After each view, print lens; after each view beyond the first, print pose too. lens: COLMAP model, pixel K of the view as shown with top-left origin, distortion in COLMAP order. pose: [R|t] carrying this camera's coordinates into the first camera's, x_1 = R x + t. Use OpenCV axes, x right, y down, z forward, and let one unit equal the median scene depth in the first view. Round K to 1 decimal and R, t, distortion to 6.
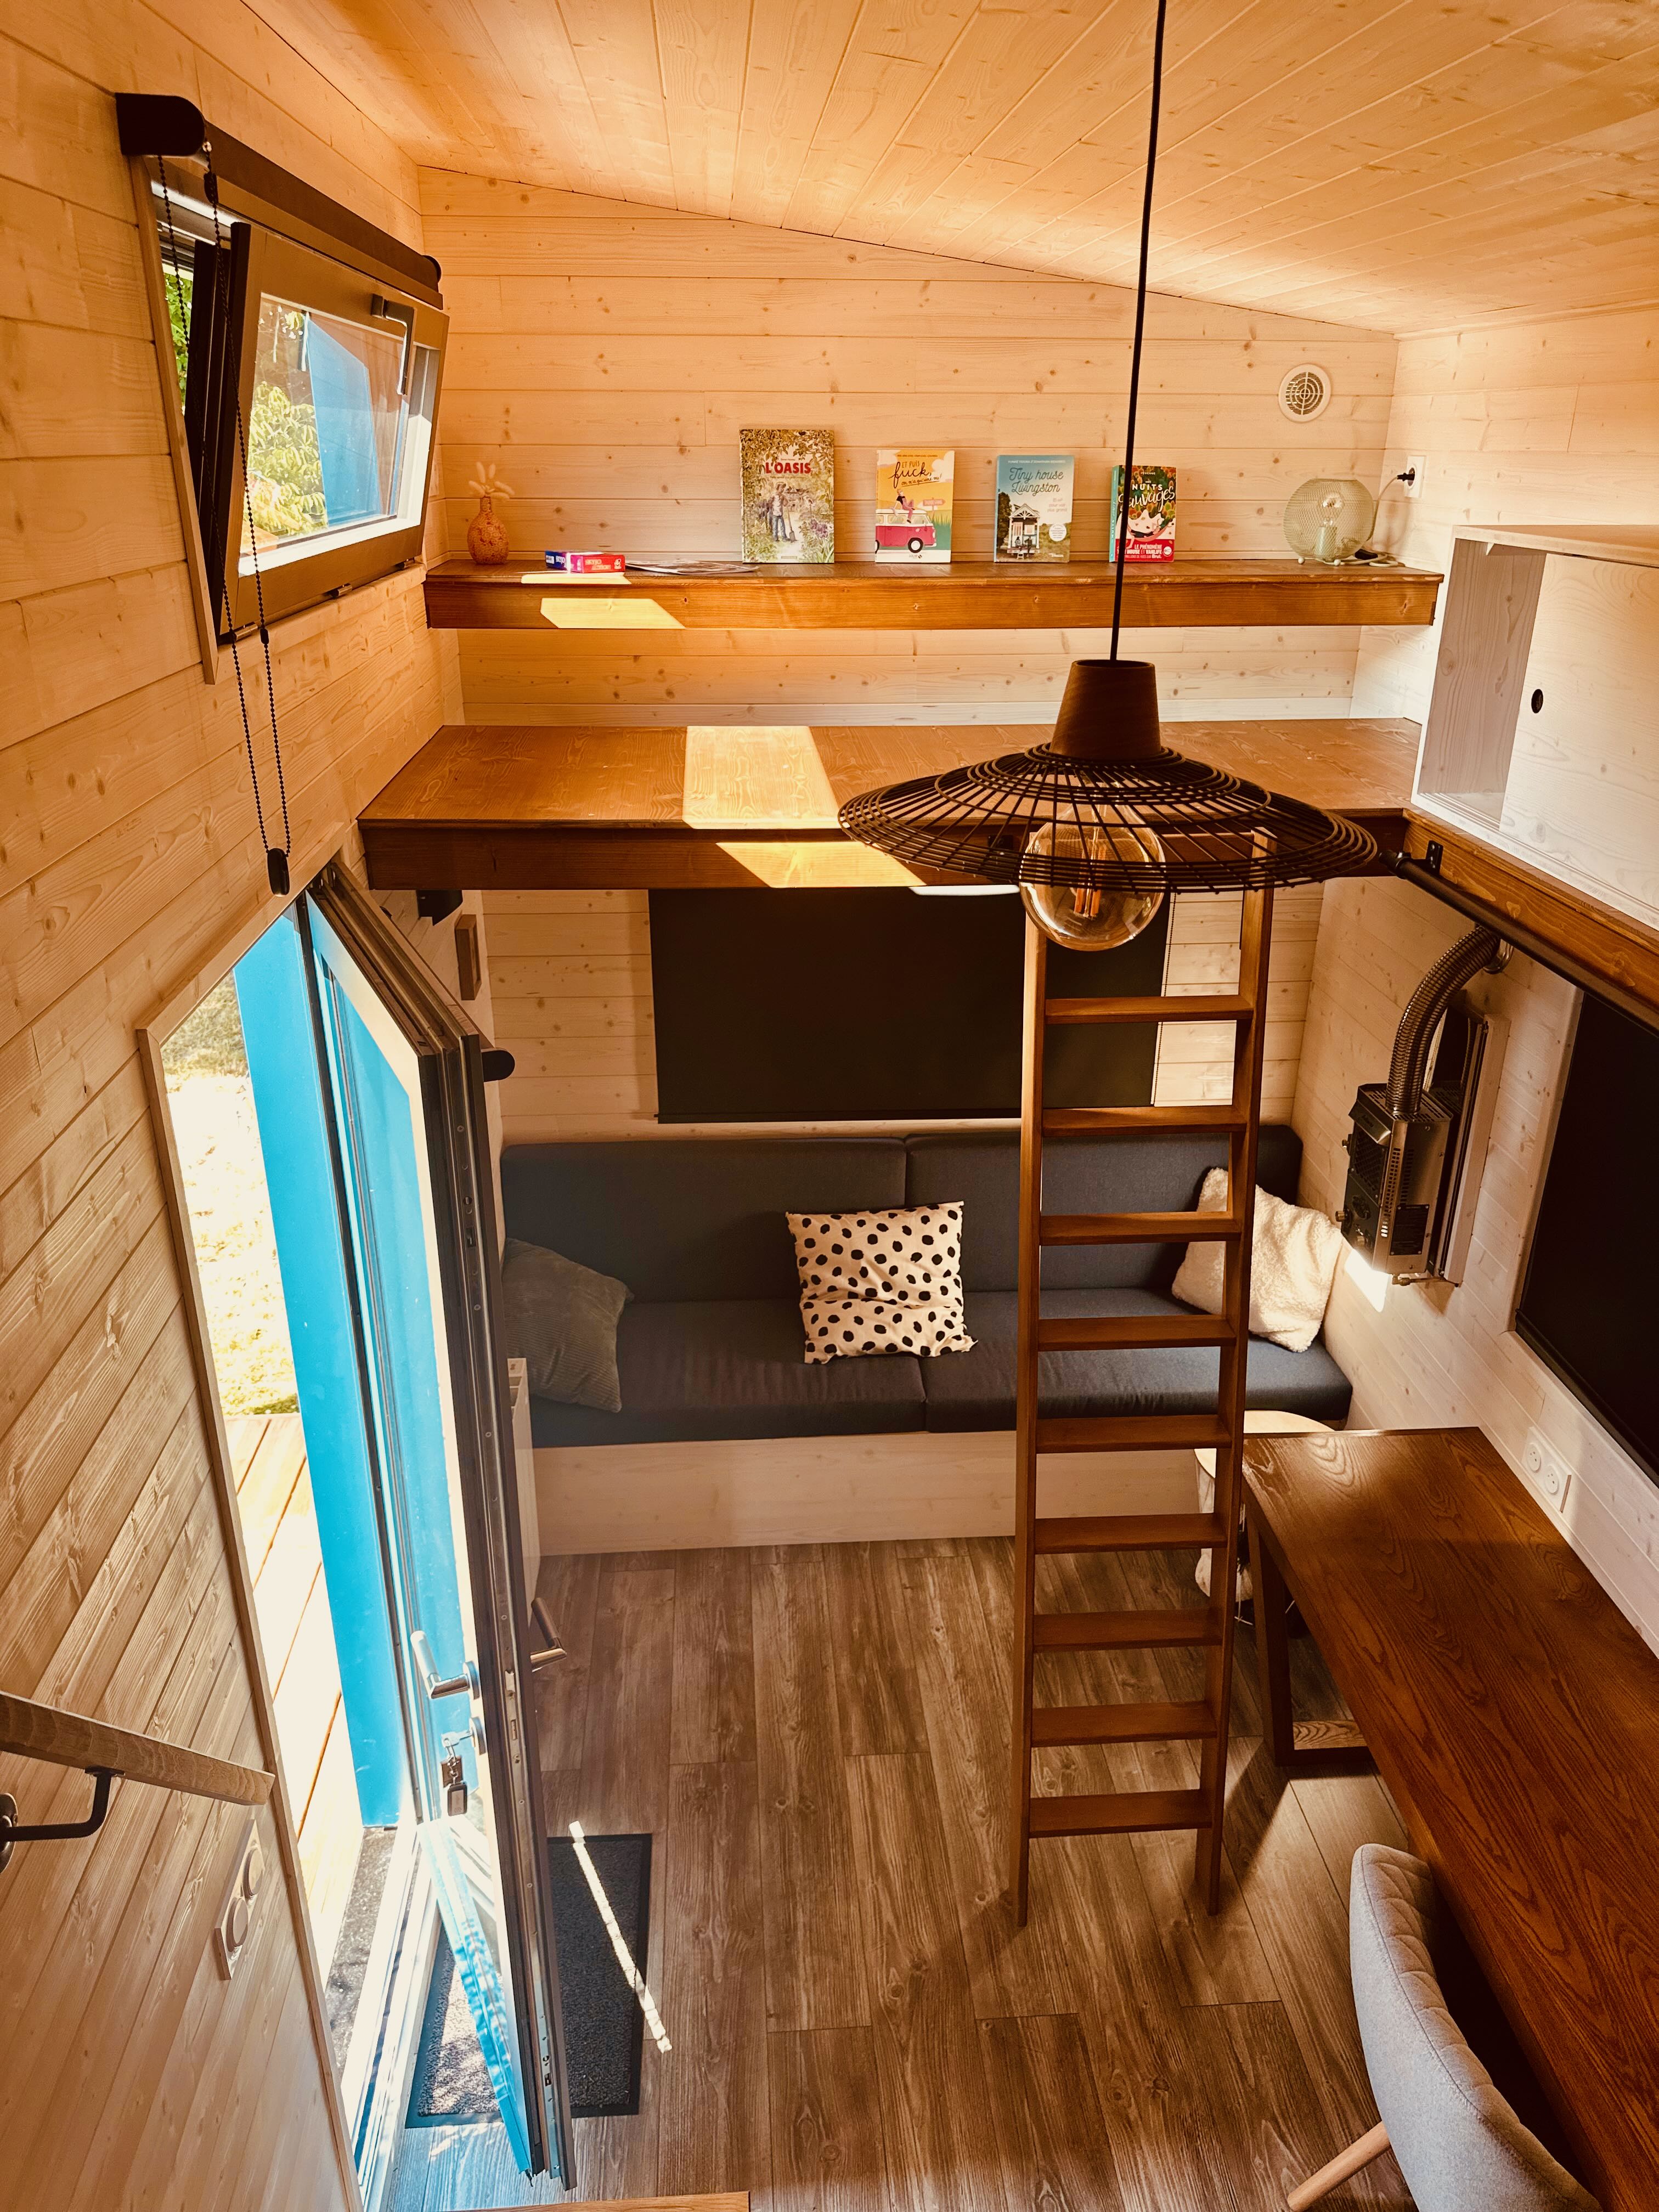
lens RADIAL K [[1564.3, 0, 829.5], [0, 1564.3, 1106.0], [0, 0, 1]] dist [0.000492, -0.001849]
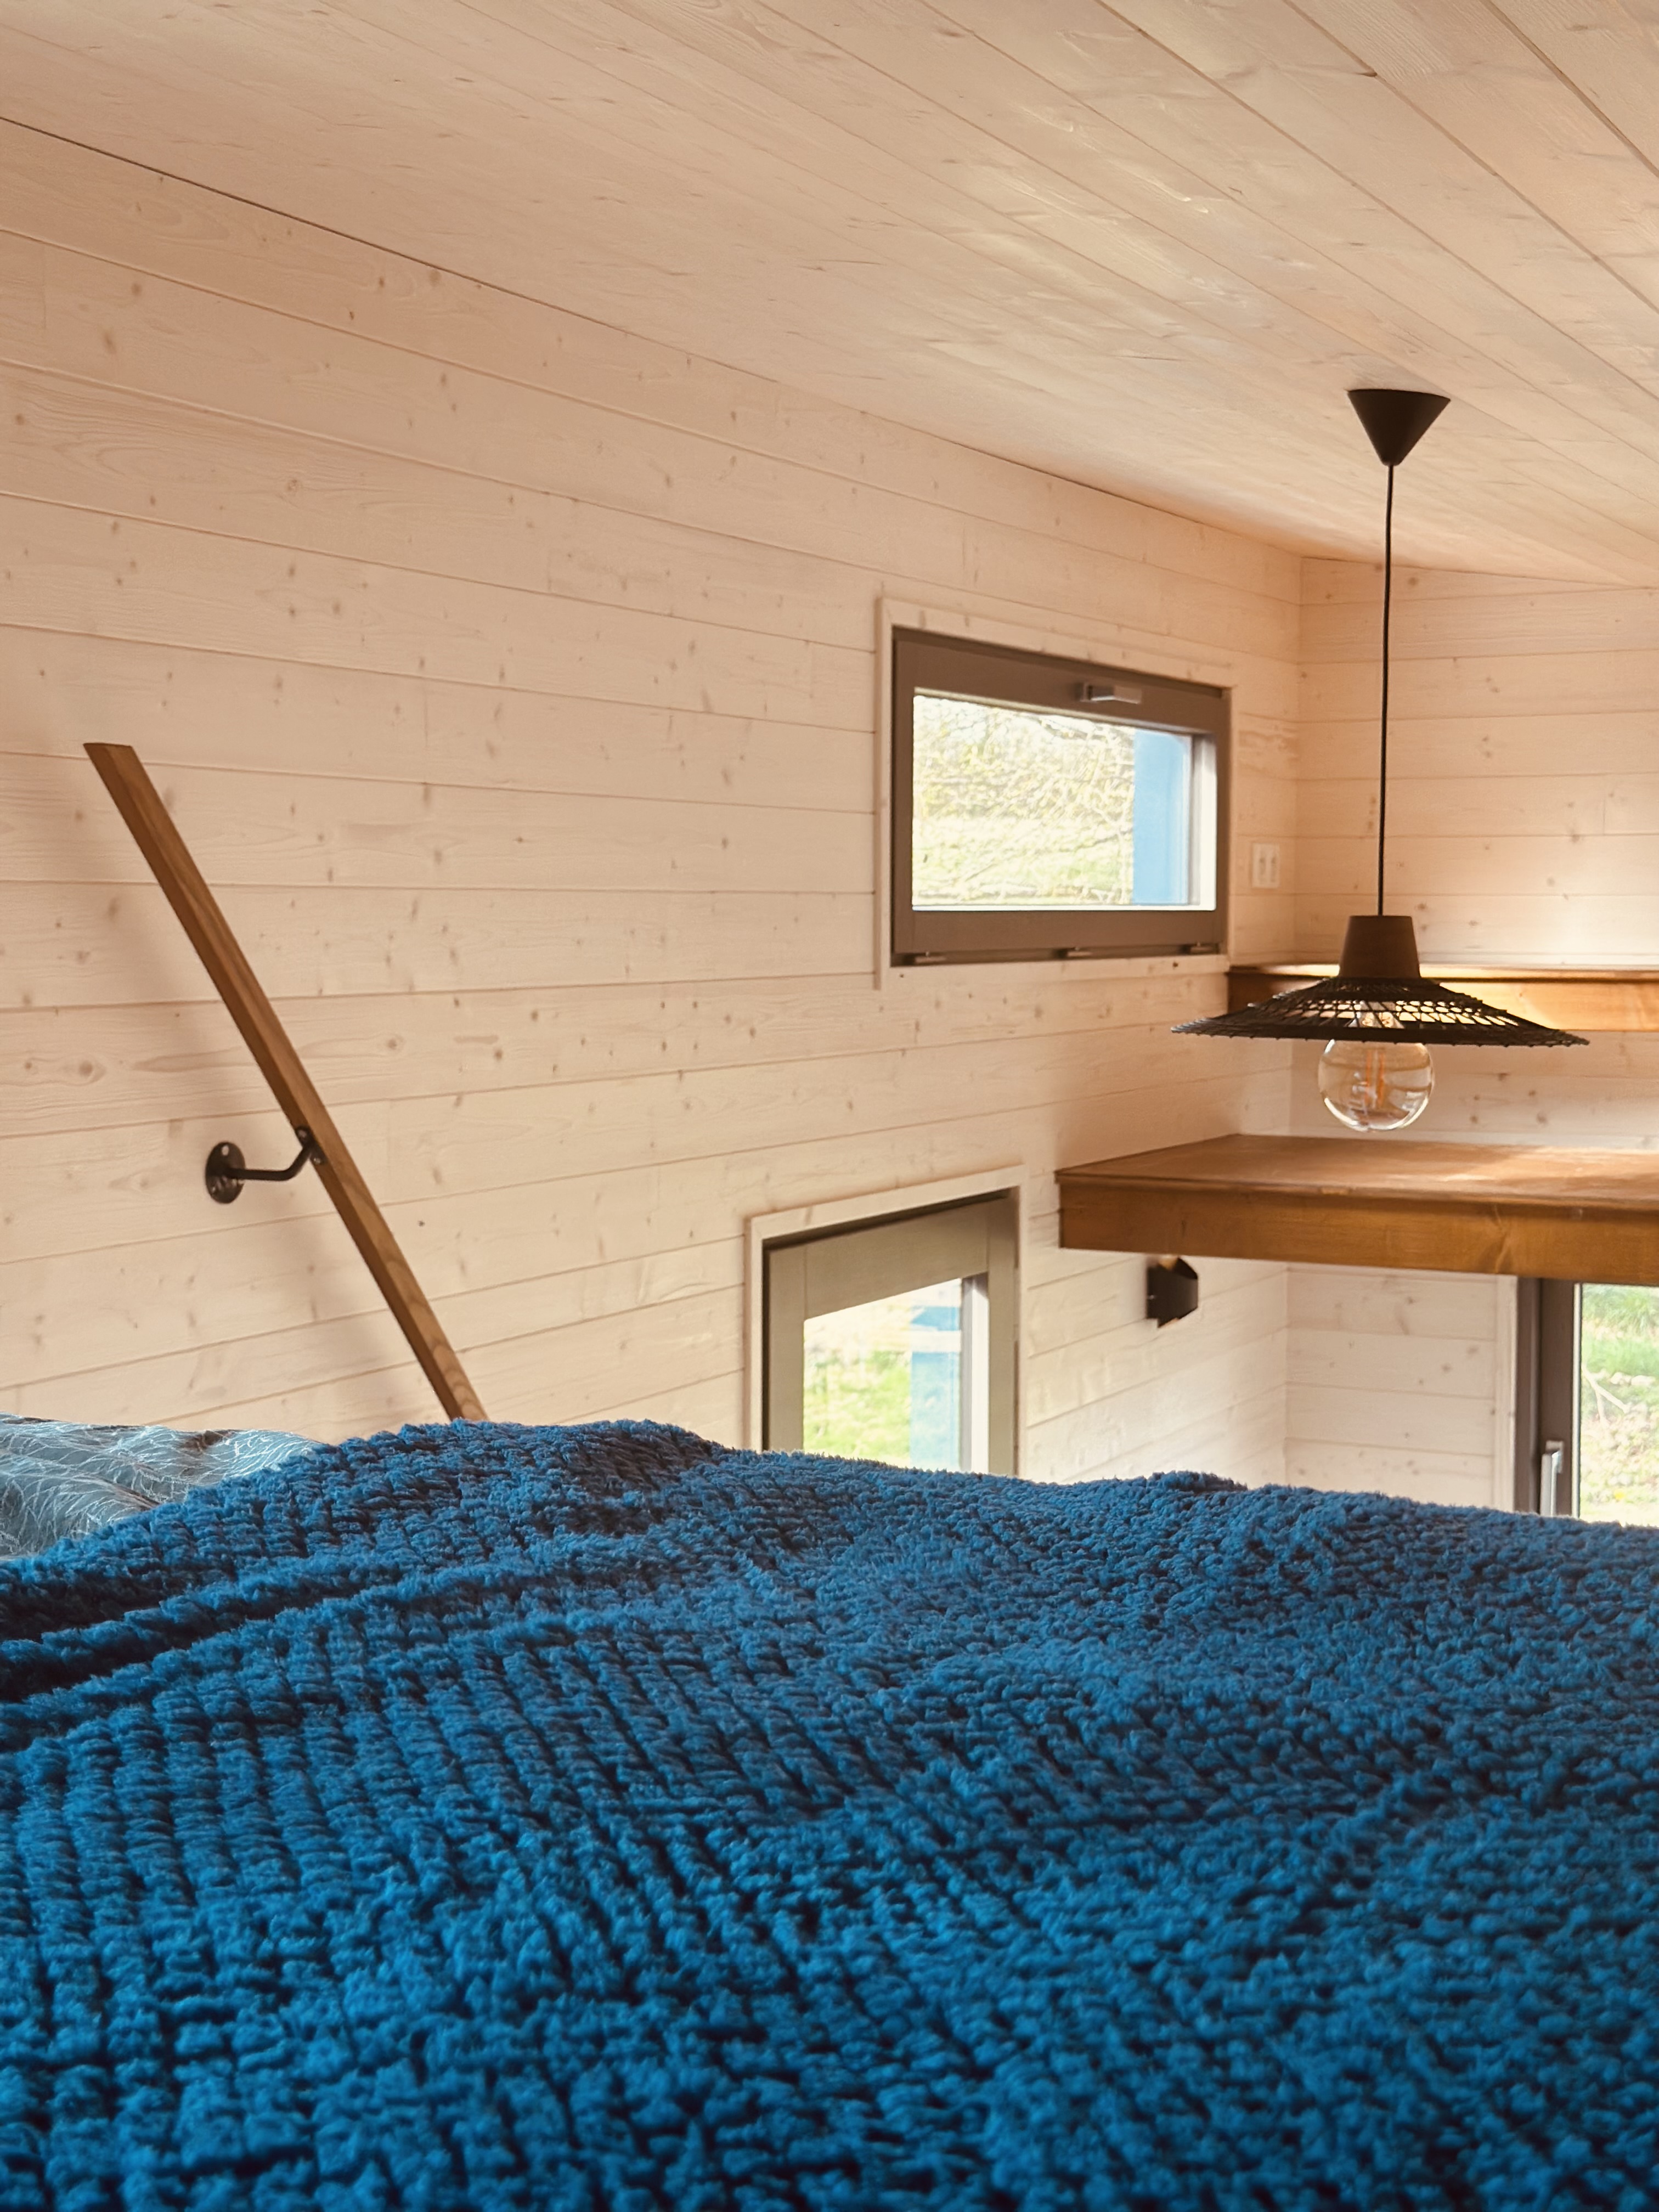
lens RADIAL K [[3064.9, 0, 829.5], [0, 3064.9, 1106.0], [0, 0, 1]] dist [-0.001800, -0.002634]
pose [[0.859994, 0.028893, -0.509485, 0.463513], [-0.197600, 0.939363, -0.280271, 0.287427], [0.470493, 0.341705, 0.813556, -0.533747]]
